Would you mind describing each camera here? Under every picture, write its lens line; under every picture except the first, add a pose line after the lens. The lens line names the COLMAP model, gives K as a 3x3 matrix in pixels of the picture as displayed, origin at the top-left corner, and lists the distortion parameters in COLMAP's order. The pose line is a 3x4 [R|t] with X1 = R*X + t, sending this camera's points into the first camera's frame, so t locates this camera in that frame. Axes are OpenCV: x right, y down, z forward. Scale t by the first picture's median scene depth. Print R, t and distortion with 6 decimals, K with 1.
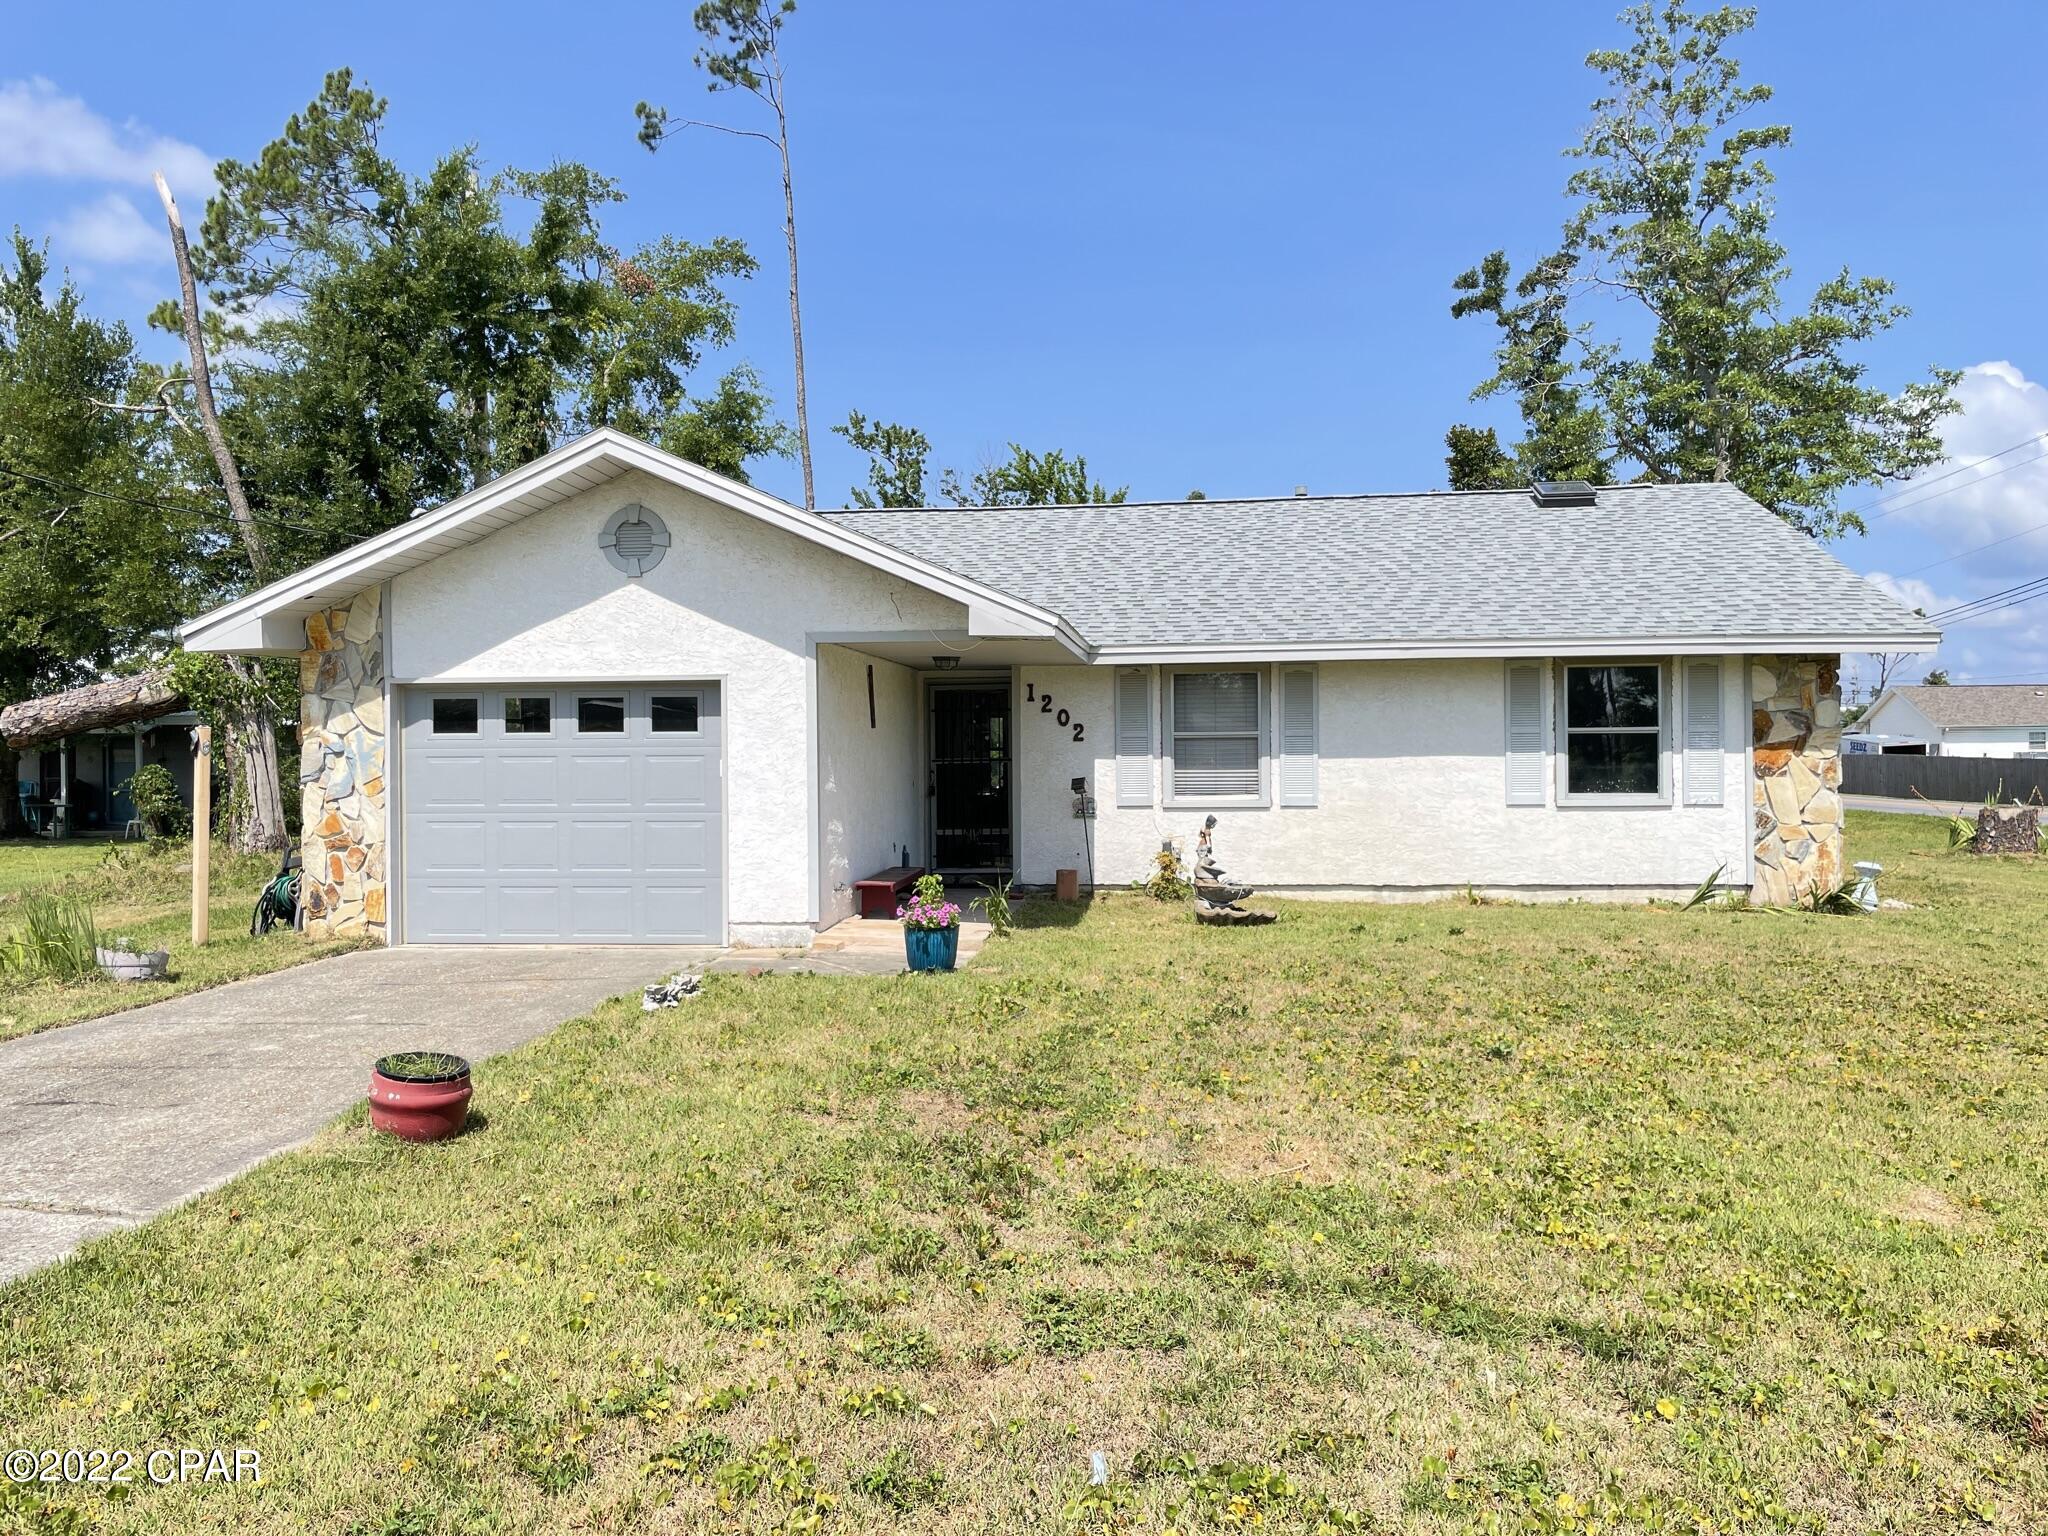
lens RADIAL K [[1547.3, 0, 1032.3], [0, 1547.3, 770.6], [0, 0, 1]] dist [0.057416, -0.080166]
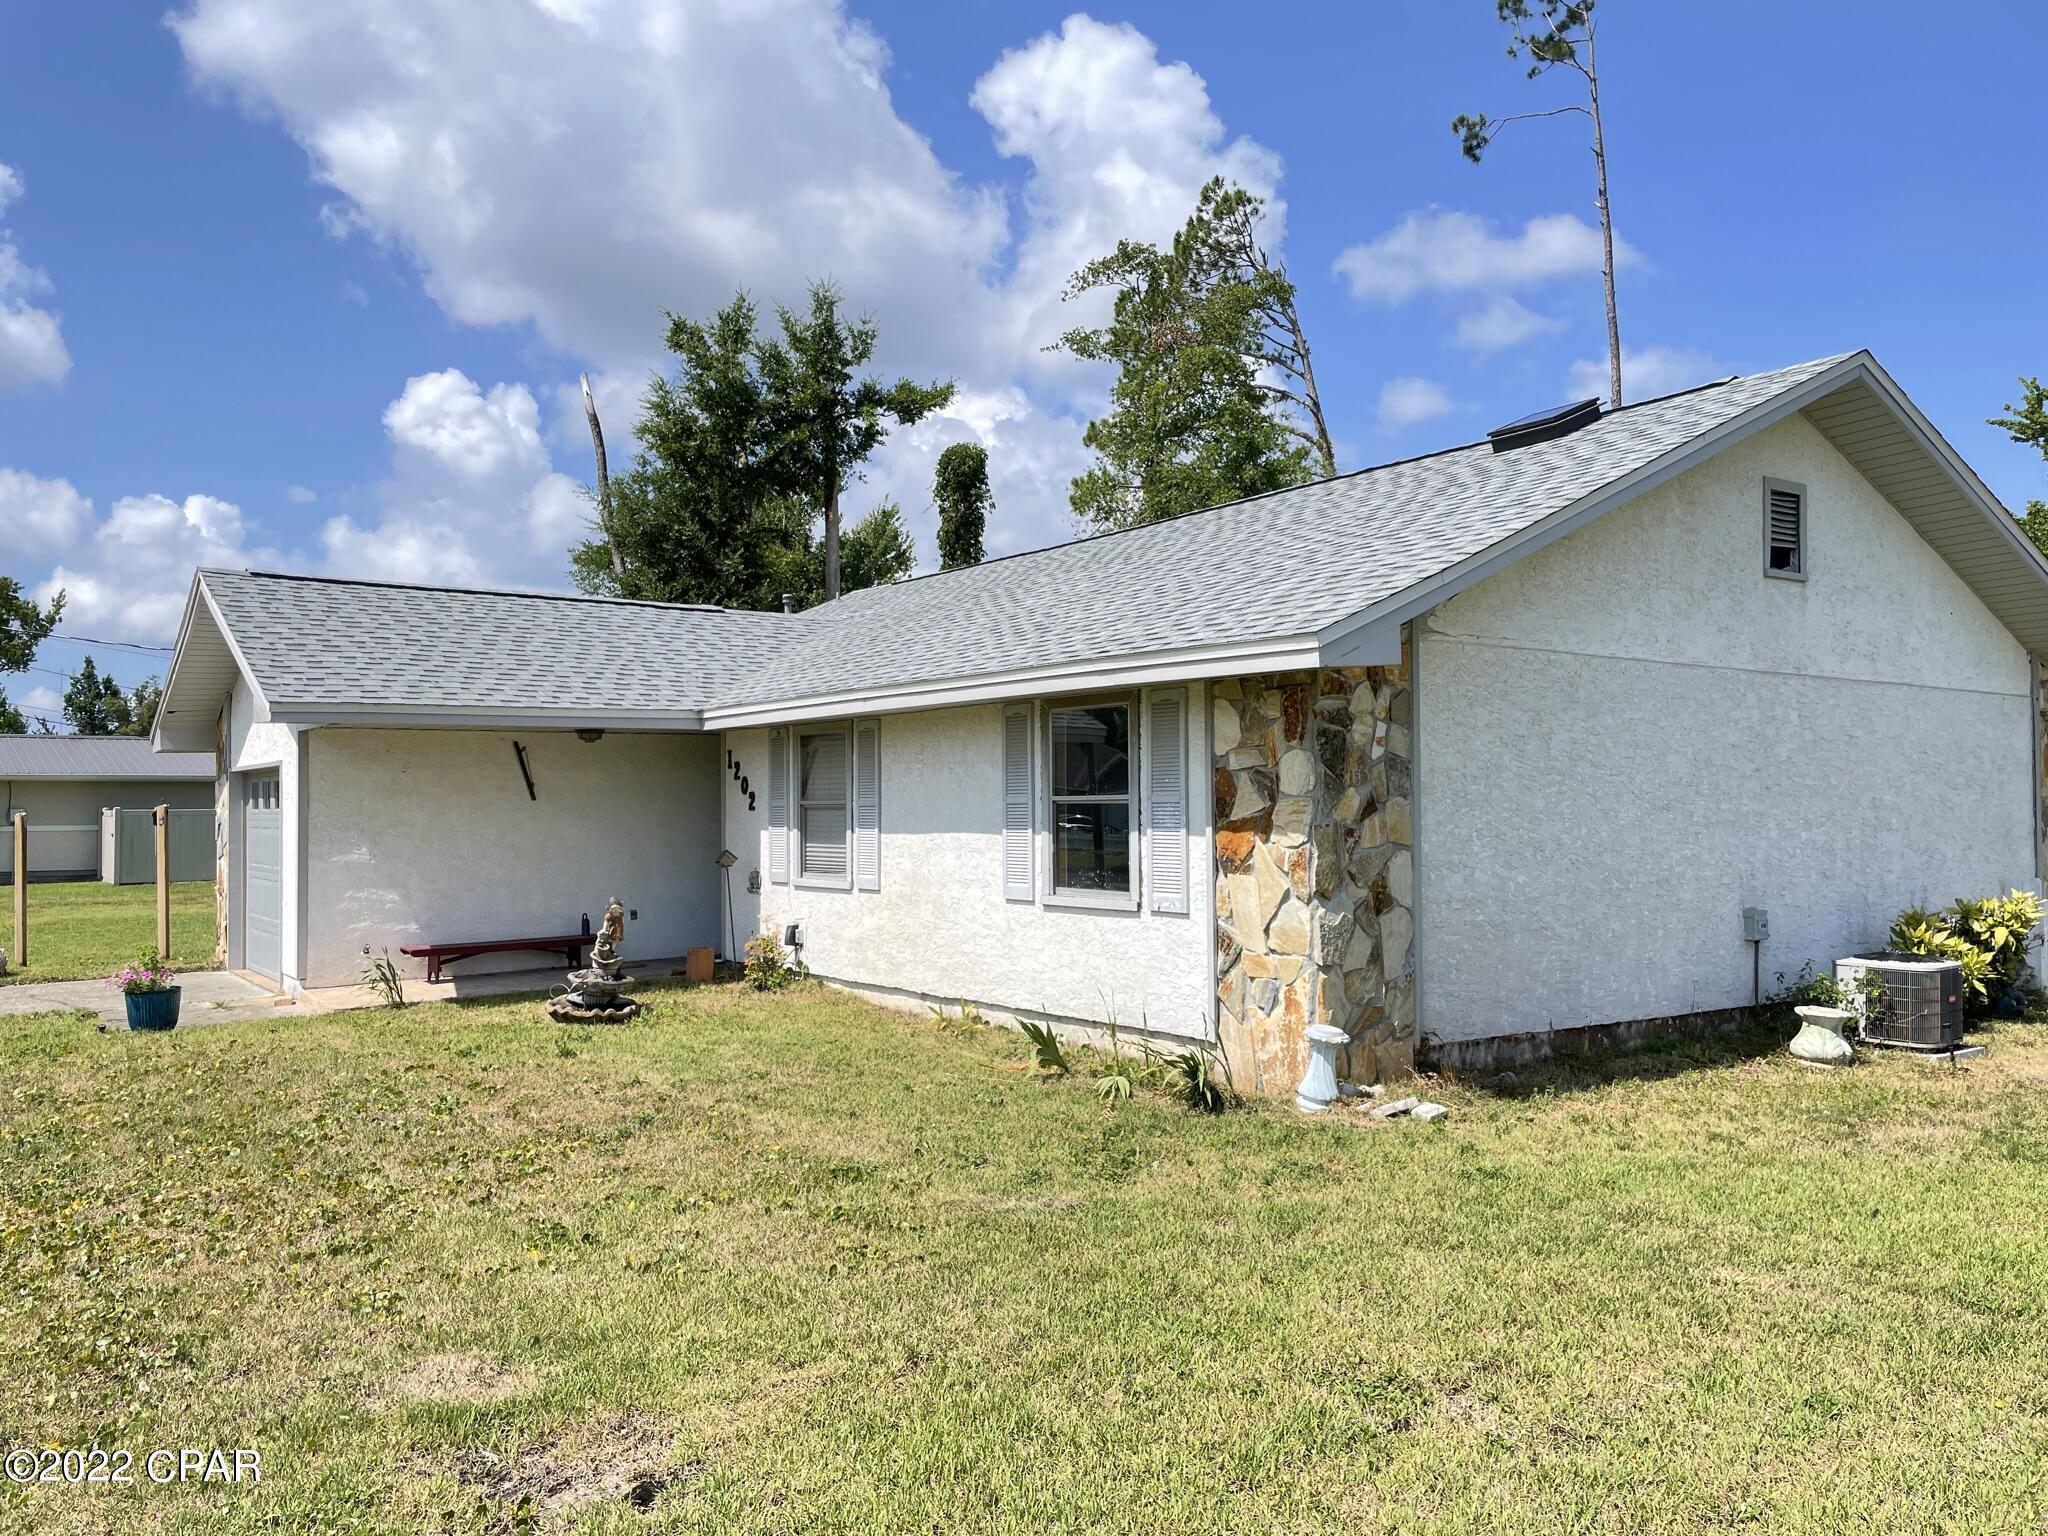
lens RADIAL K [[1547.3, 0, 1027.4], [0, 1547.3, 771.7], [0, 0, 1]] dist [0.057416, -0.080166]
pose [[0.677230, -0.015113, -0.735616, 0.865166], [0.001965, 0.999823, -0.018732, -0.025520], [0.735769, 0.011240, 0.677140, 0.513951]]
